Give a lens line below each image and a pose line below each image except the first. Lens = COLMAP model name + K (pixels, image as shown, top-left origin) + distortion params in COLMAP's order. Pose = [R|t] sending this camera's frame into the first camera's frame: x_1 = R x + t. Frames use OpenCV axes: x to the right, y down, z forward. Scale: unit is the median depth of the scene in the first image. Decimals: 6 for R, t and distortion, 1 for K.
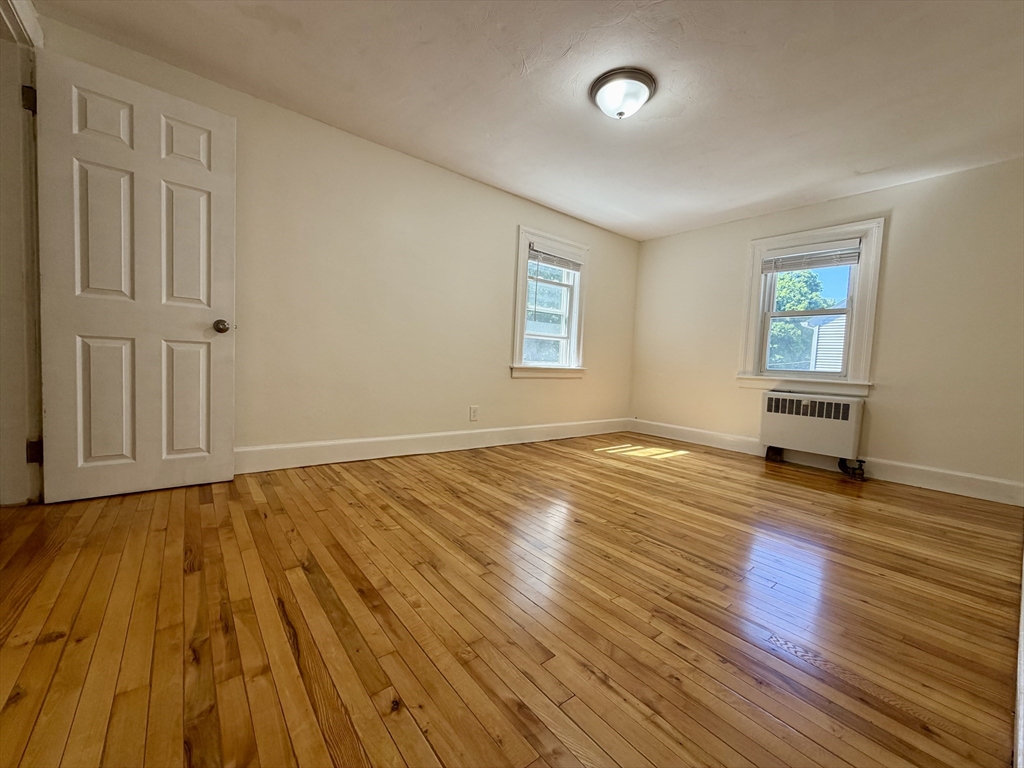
lens RADIAL K [[395.7, 0, 482.7], [0, 395.7, 384.1], [0, 0, 1]] dist [0.000585, 0.000005]
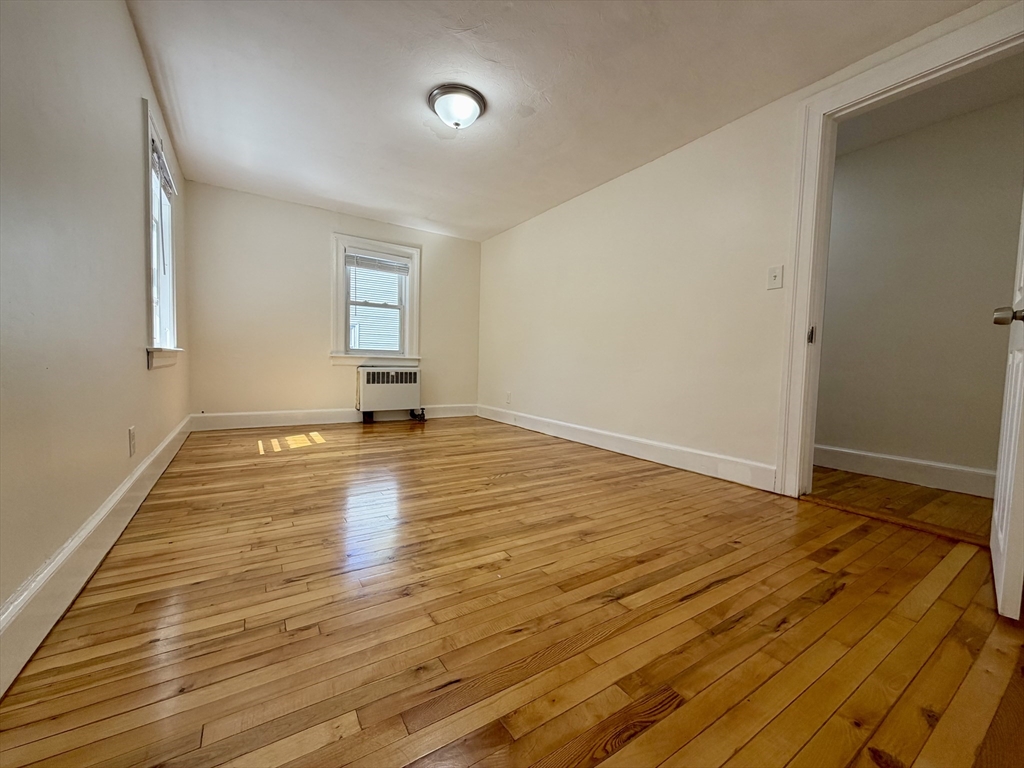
lens RADIAL K [[419.7, 0, 509.1], [0, 419.7, 385.5], [0, 0, 1]] dist [0.000673, 0.000212]
pose [[0.066517, -0.099014, 0.992860, -0.609772], [0.037700, 0.994603, 0.096662, -0.038006], [-0.997073, 0.031001, 0.069891, 0.538438]]
